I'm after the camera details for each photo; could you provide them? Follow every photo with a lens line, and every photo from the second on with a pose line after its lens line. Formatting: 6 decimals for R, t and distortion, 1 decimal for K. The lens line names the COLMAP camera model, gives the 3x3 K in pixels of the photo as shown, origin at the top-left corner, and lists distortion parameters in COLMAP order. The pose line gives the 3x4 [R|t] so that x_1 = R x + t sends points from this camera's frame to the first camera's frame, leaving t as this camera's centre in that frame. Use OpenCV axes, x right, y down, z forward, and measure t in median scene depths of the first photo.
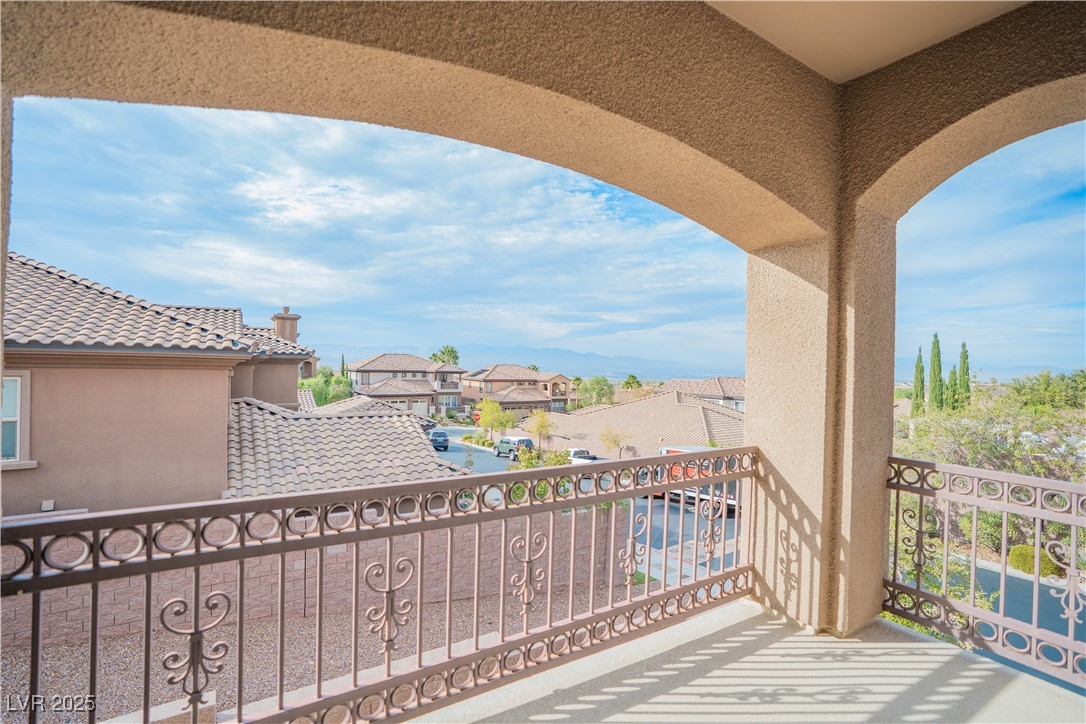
lens RADIAL K [[504.9, 0, 539.9], [0, 504.9, 361.9], [0, 0, 1]] dist [-0.073085, 0.030631]
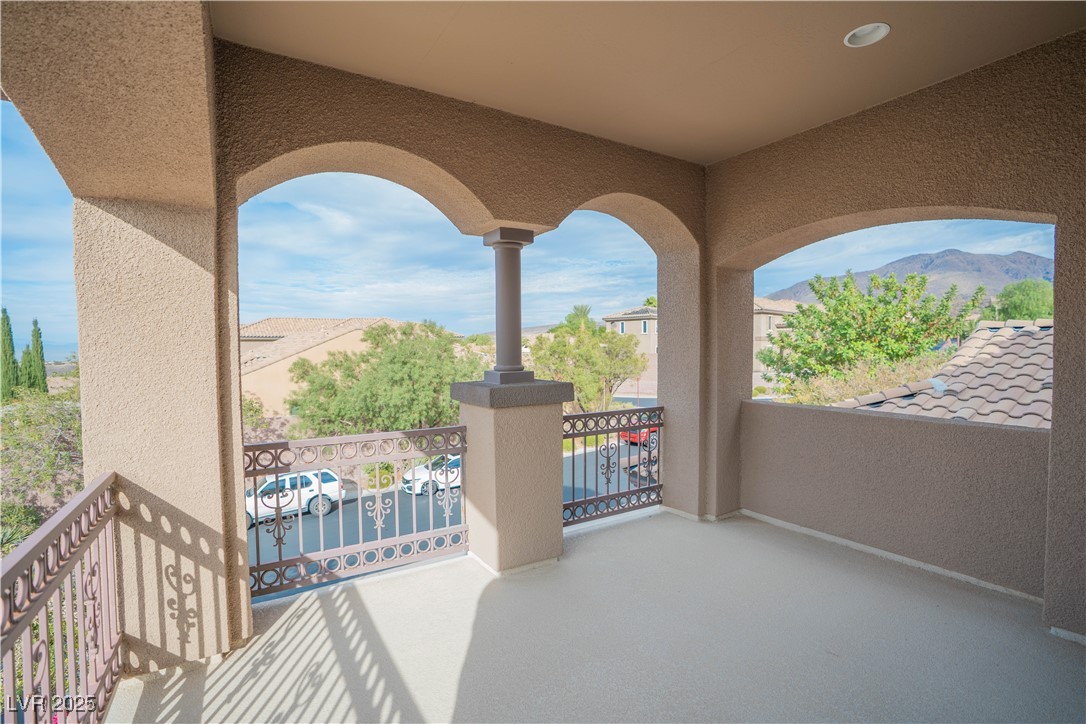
lens RADIAL K [[504.9, 0, 539.9], [0, 504.9, 361.9], [0, 0, 1]] dist [-0.073085, 0.030631]
pose [[0.017393, -0.054077, 0.998385, -0.259614], [0.007051, 0.998518, 0.053961, -0.025948], [-0.999824, 0.006101, 0.017748, 0.372422]]
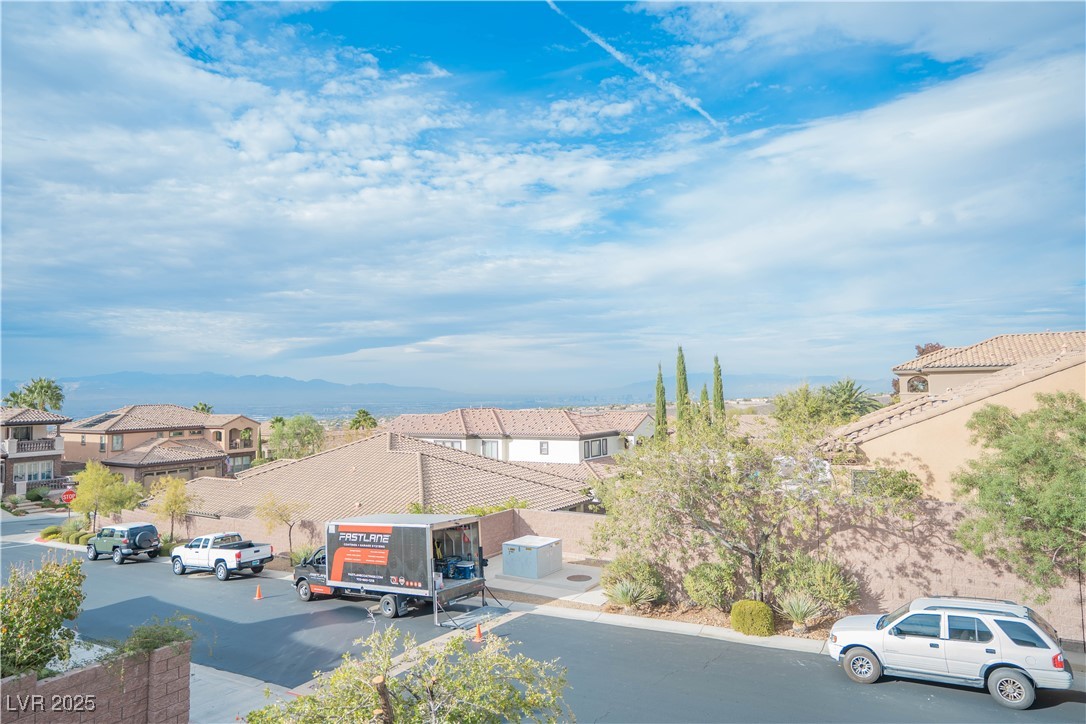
lens RADIAL K [[686.2, 0, 543.0], [0, 686.2, 362.0], [0, 0, 1]] dist [-0.047387, 0.056683]
pose [[0.916376, -0.025446, 0.399508, 1.242771], [0.041271, 0.998665, -0.031057, -0.050172], [-0.398185, 0.044948, 0.916203, 0.224600]]
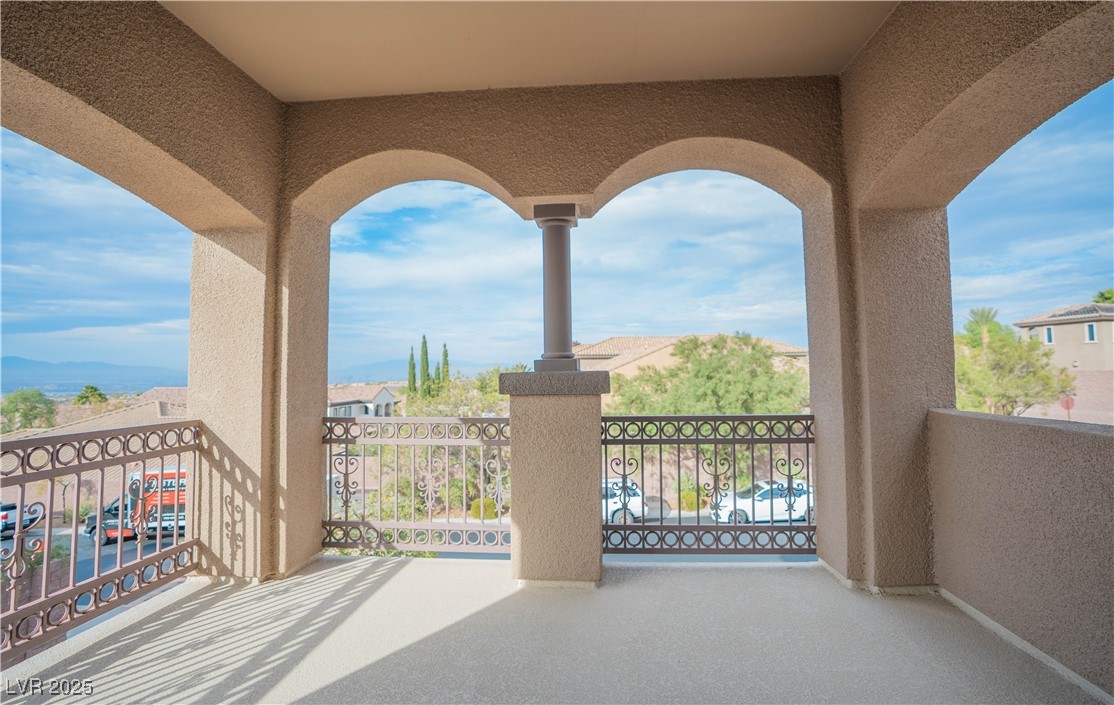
lens RADIAL K [[530.3, 0, 565.3], [0, 530.3, 333.9], [0, 0, 1]] dist [-0.069957, 0.027306]
pose [[0.599600, 0.023683, 0.799950, 0.036022], [0.023427, 0.998614, -0.047124, 0.061597], [-0.799957, 0.046996, 0.598214, -0.248505]]
